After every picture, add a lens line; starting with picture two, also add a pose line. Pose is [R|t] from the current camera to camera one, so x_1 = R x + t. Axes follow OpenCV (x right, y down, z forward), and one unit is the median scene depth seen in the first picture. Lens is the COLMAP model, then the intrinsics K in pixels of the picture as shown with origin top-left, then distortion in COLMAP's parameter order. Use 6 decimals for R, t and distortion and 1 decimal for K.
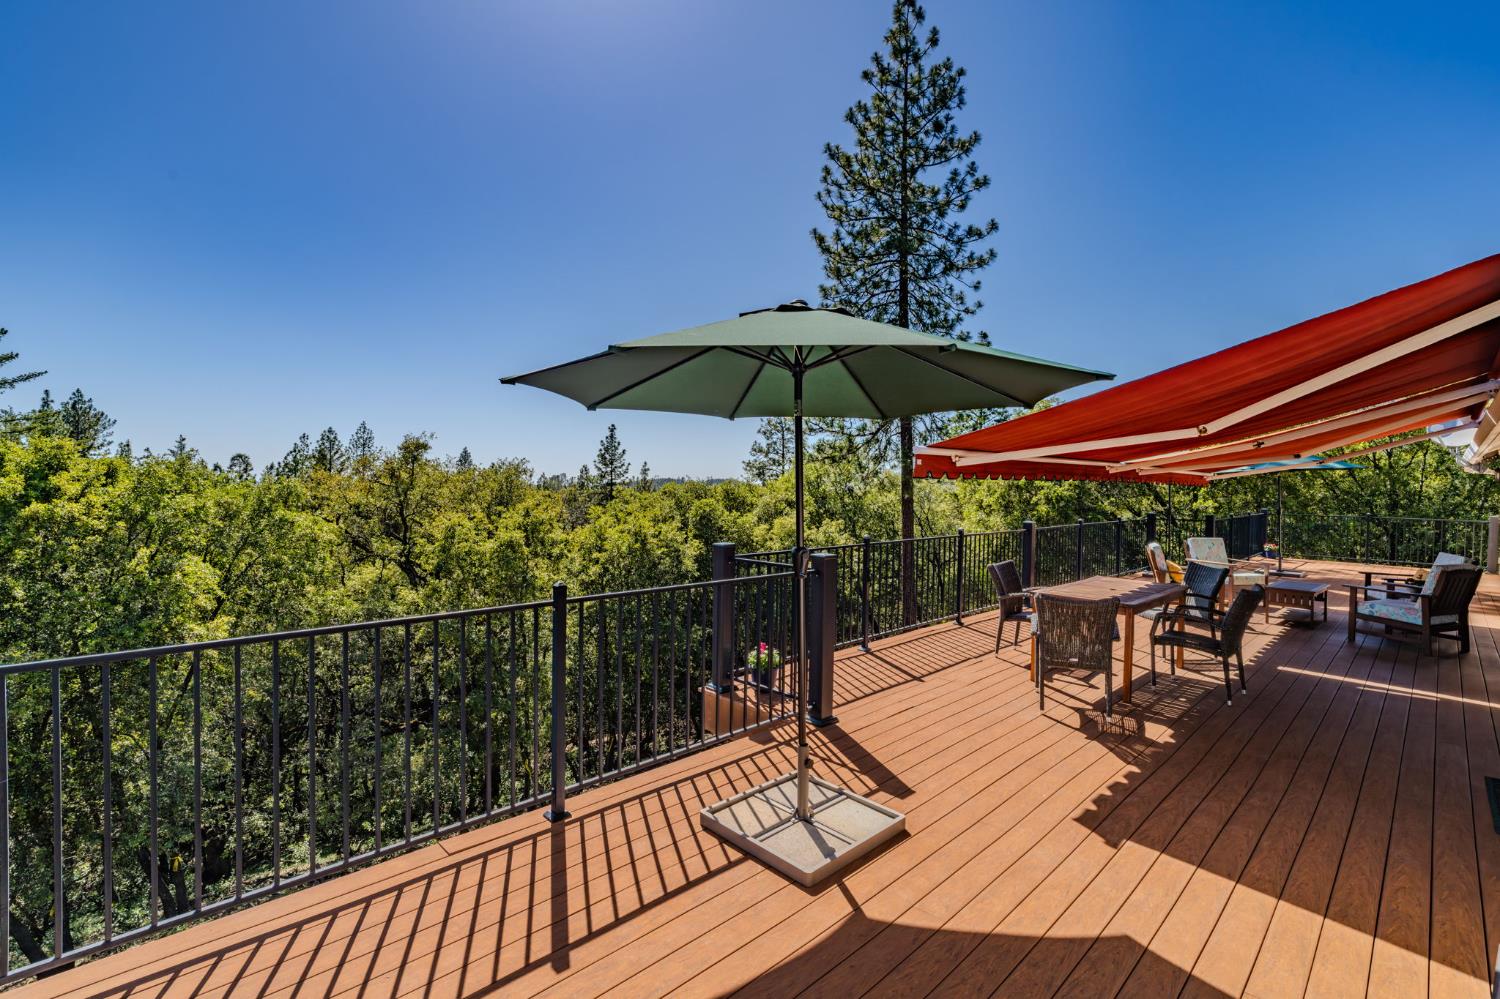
lens RADIAL K [[664.7, 0, 750.2], [0, 664.7, 497.6], [0, 0, 1]] dist [0.006492, 0.001568]
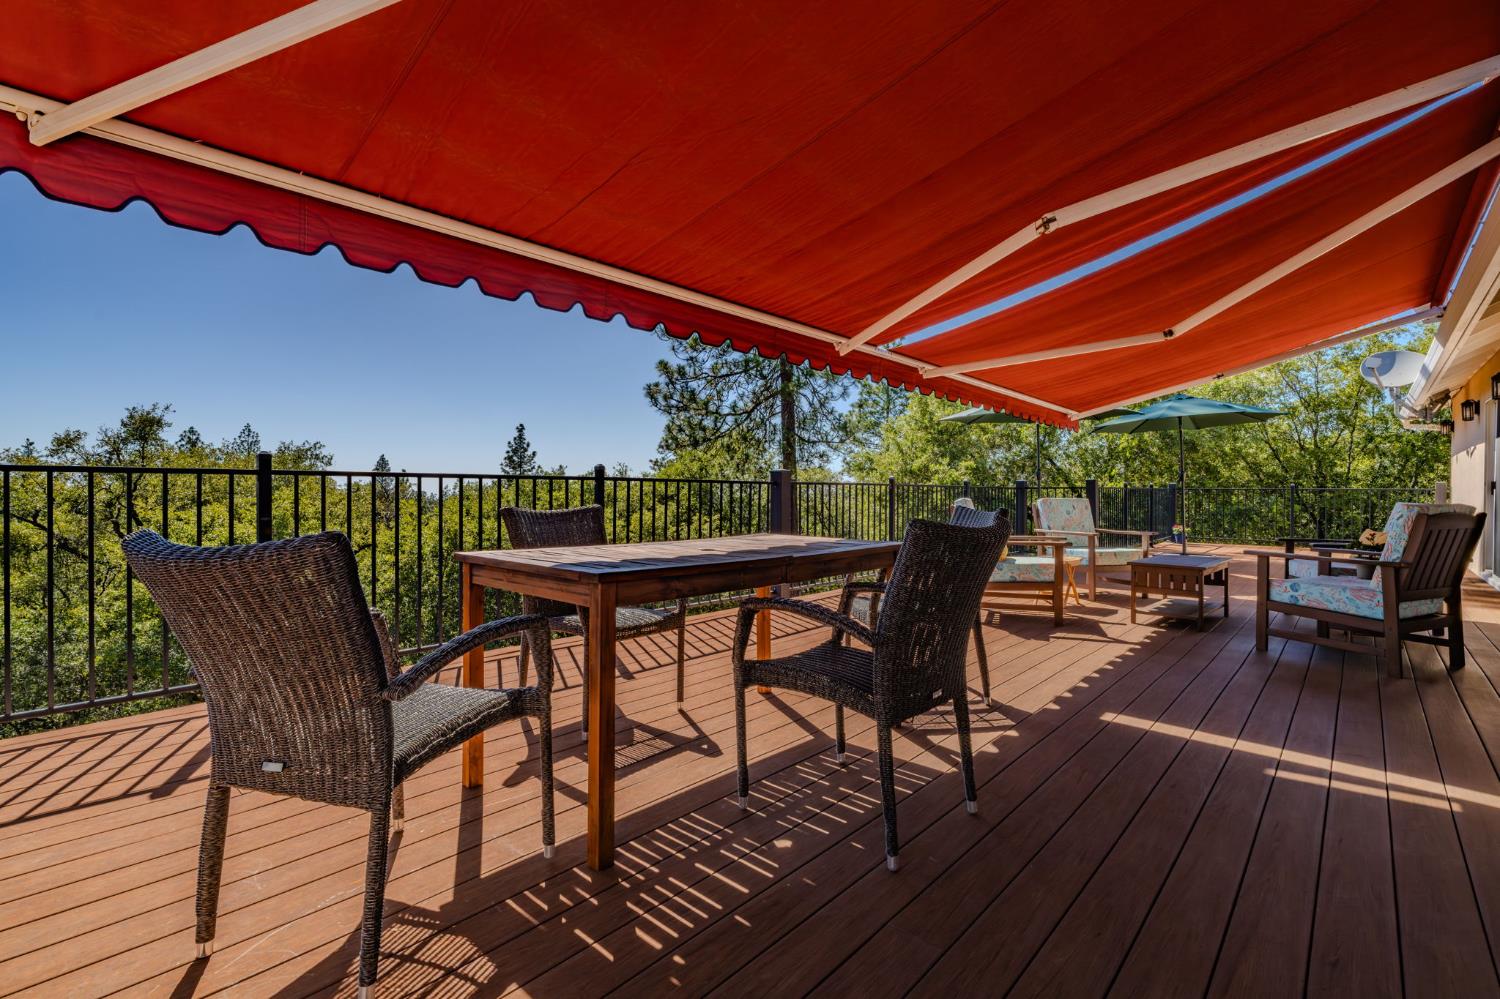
lens RADIAL K [[664.7, 0, 756.2], [0, 664.7, 499.9], [0, 0, 1]] dist [0.006492, 0.001568]
pose [[0.997778, -0.009068, 0.066000, 0.403753], [0.010045, 0.999845, -0.014483, 0.084048], [-0.065858, 0.015114, 0.997715, 0.429283]]
